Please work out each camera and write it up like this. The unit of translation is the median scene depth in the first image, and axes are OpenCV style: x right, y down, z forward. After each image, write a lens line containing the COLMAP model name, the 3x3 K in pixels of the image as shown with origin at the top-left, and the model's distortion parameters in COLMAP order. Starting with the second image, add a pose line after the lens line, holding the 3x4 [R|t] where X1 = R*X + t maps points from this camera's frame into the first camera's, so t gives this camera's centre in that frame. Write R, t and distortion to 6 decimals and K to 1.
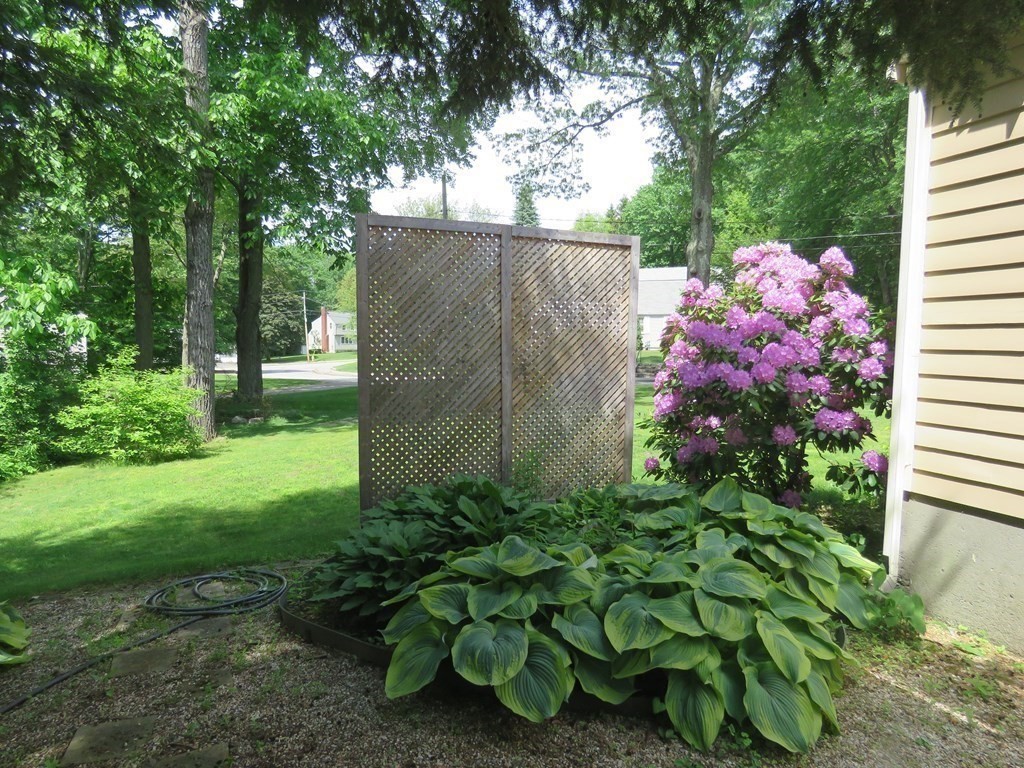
lens RADIAL K [[657.6, 0, 505.8], [0, 657.6, 387.2], [0, 0, 1]] dist [0.003249, 0.000912]
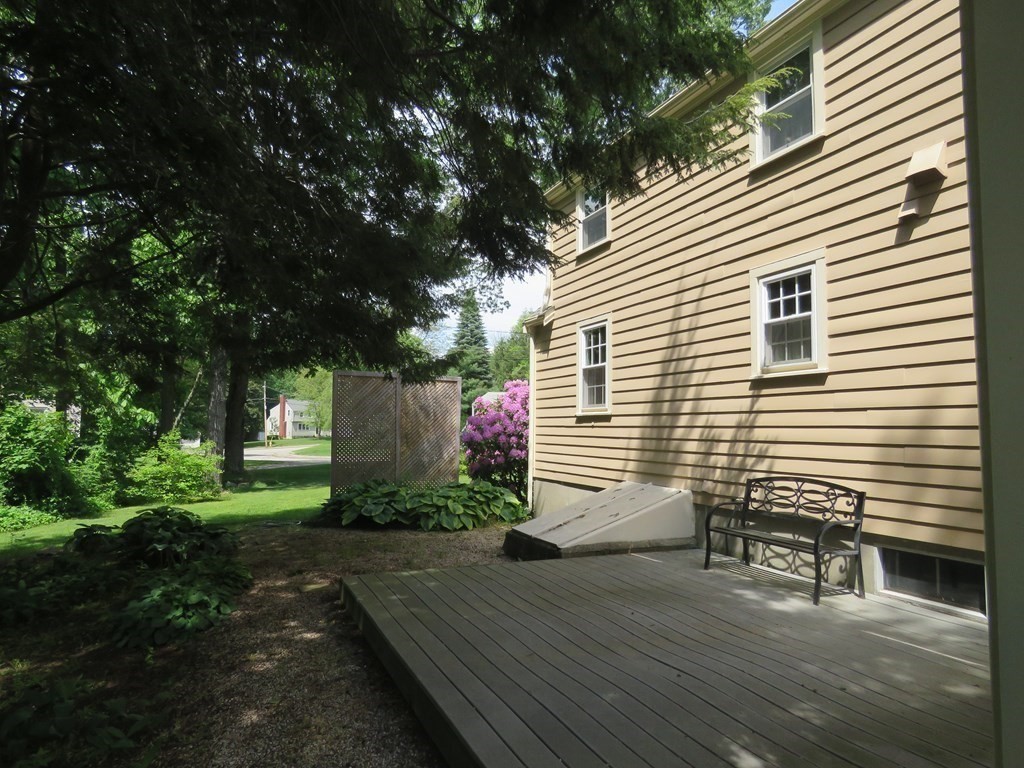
lens RADIAL K [[657.6, 0, 505.8], [0, 657.6, 387.2], [0, 0, 1]] dist [0.003249, 0.000912]
pose [[0.997931, 0.003500, 0.064200, 0.110758], [0.004966, 0.991340, -0.131227, 0.051449], [-0.064104, 0.131275, 0.989271, -0.629913]]
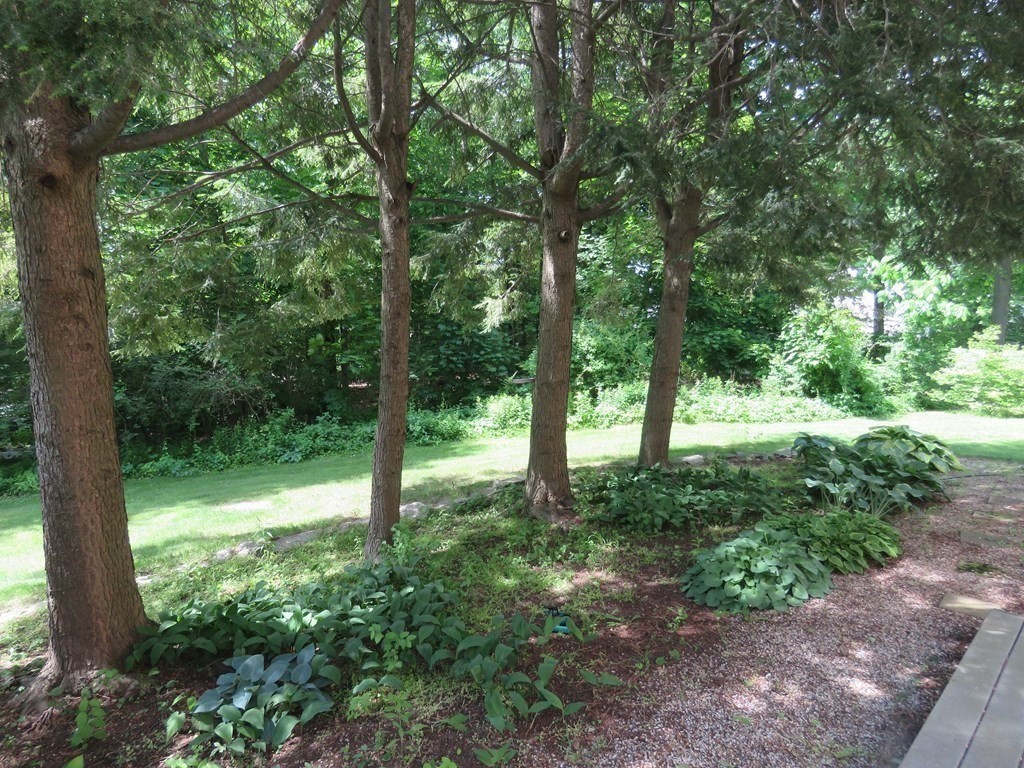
lens RADIAL K [[657.6, 0, 505.8], [0, 657.6, 387.2], [0, 0, 1]] dist [0.003249, 0.000912]
pose [[0.440886, 0.099966, -0.891979, 0.180224], [-0.063500, 0.994762, 0.080098, 0.015667], [0.895314, 0.021326, 0.444924, -0.450014]]
